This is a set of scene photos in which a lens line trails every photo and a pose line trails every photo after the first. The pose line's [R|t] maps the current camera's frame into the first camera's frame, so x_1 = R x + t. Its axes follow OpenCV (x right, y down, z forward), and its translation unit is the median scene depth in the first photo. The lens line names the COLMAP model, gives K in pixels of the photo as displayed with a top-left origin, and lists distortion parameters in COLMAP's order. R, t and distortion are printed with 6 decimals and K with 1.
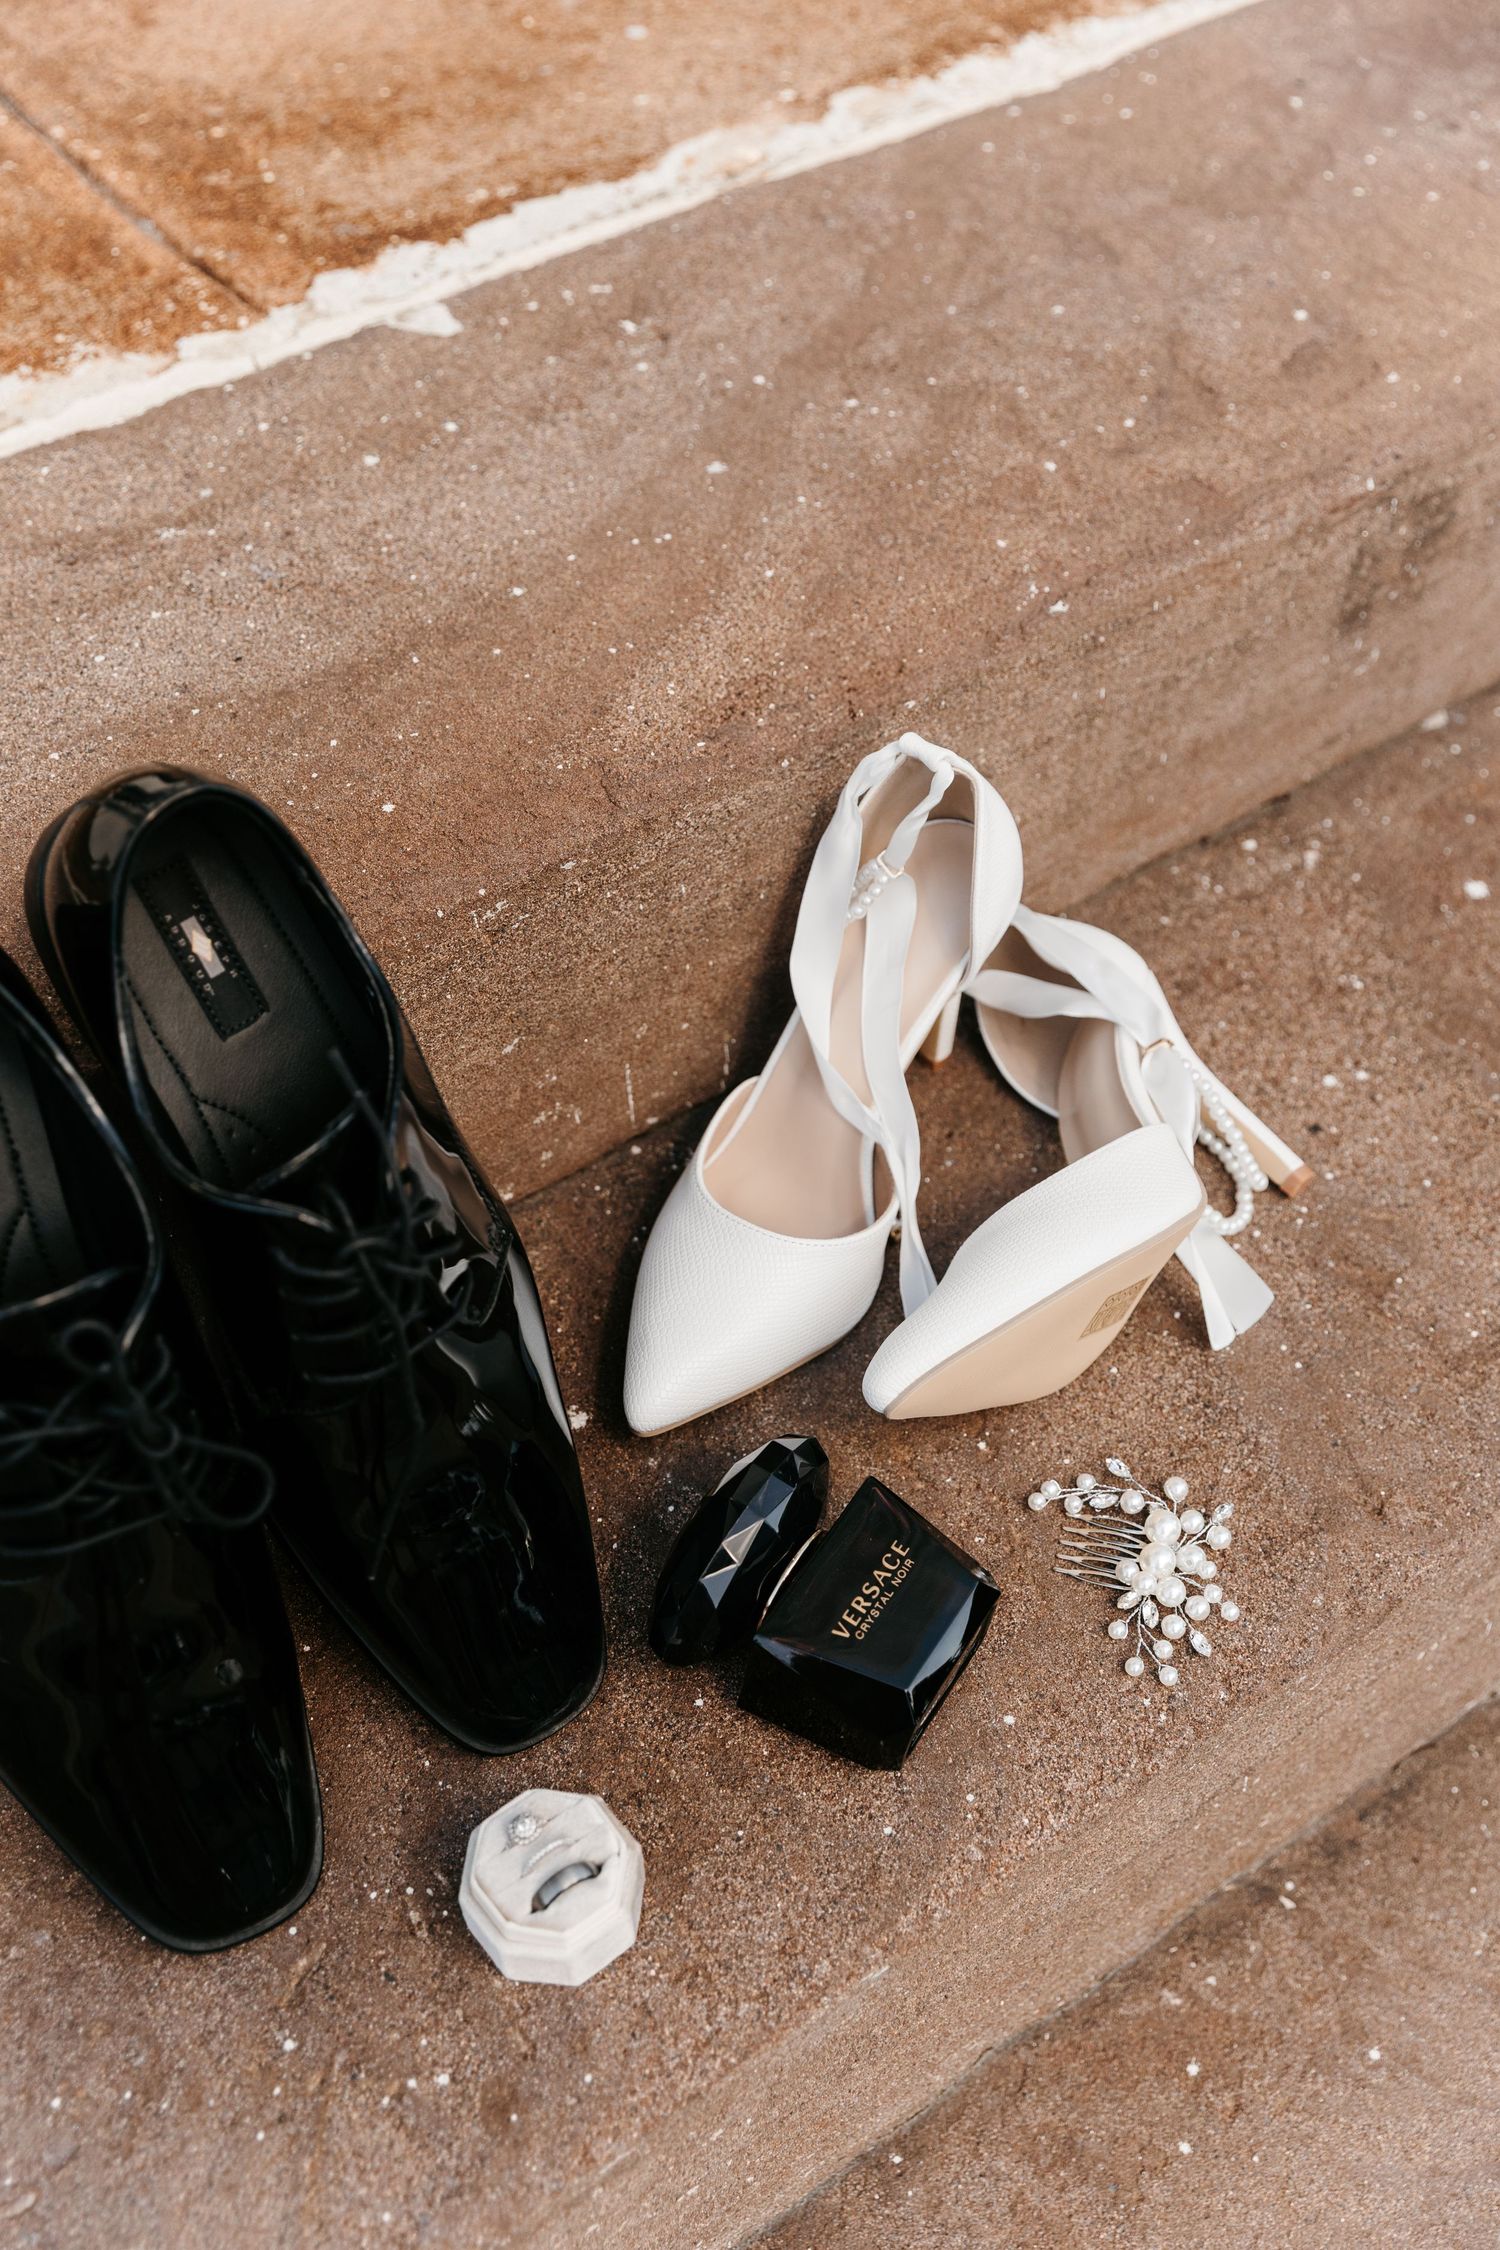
lens RADIAL K [[2440.8, 0, 740.6], [0, 2440.8, 1127.8], [0, 0, 1]] dist [0.009964, 0.000000]
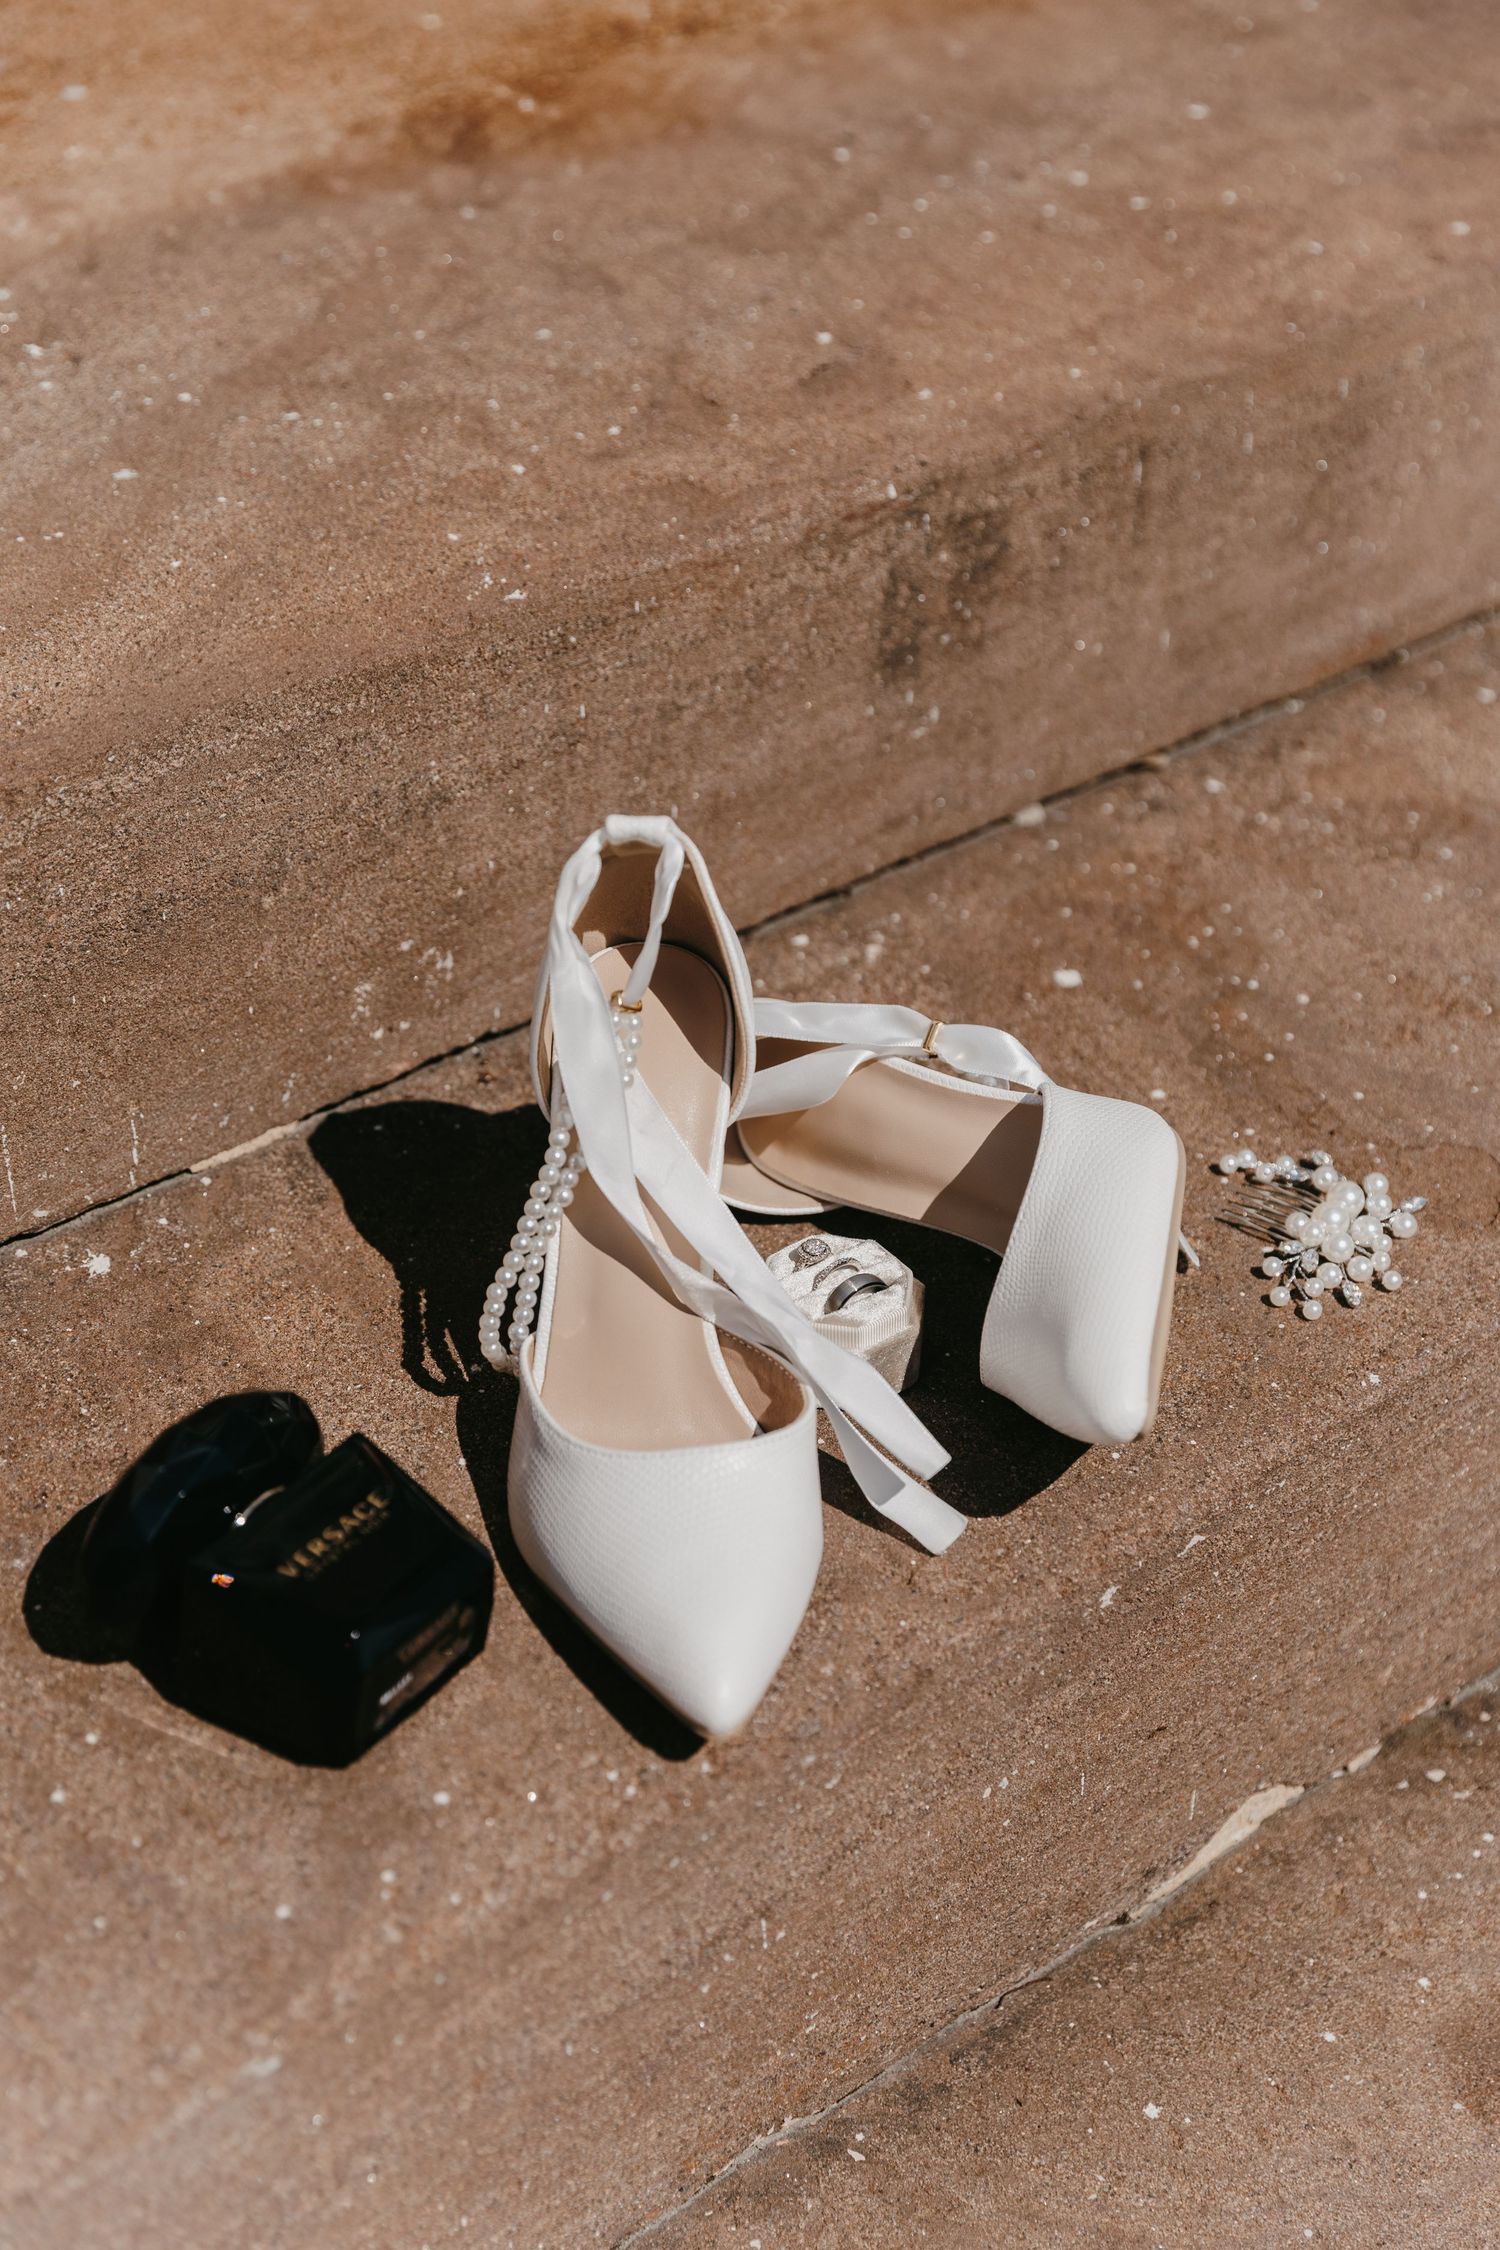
lens RADIAL K [[3571.1, 0, 755.4], [0, 3571.1, 1124.2], [0, 0, 1]] dist [-0.023550, 0.000000]
pose [[0.994871, -0.021201, 0.098900, 0.080379], [0.042512, 0.974875, -0.218660, 0.228688], [-0.091779, 0.221743, 0.970776, -0.170111]]
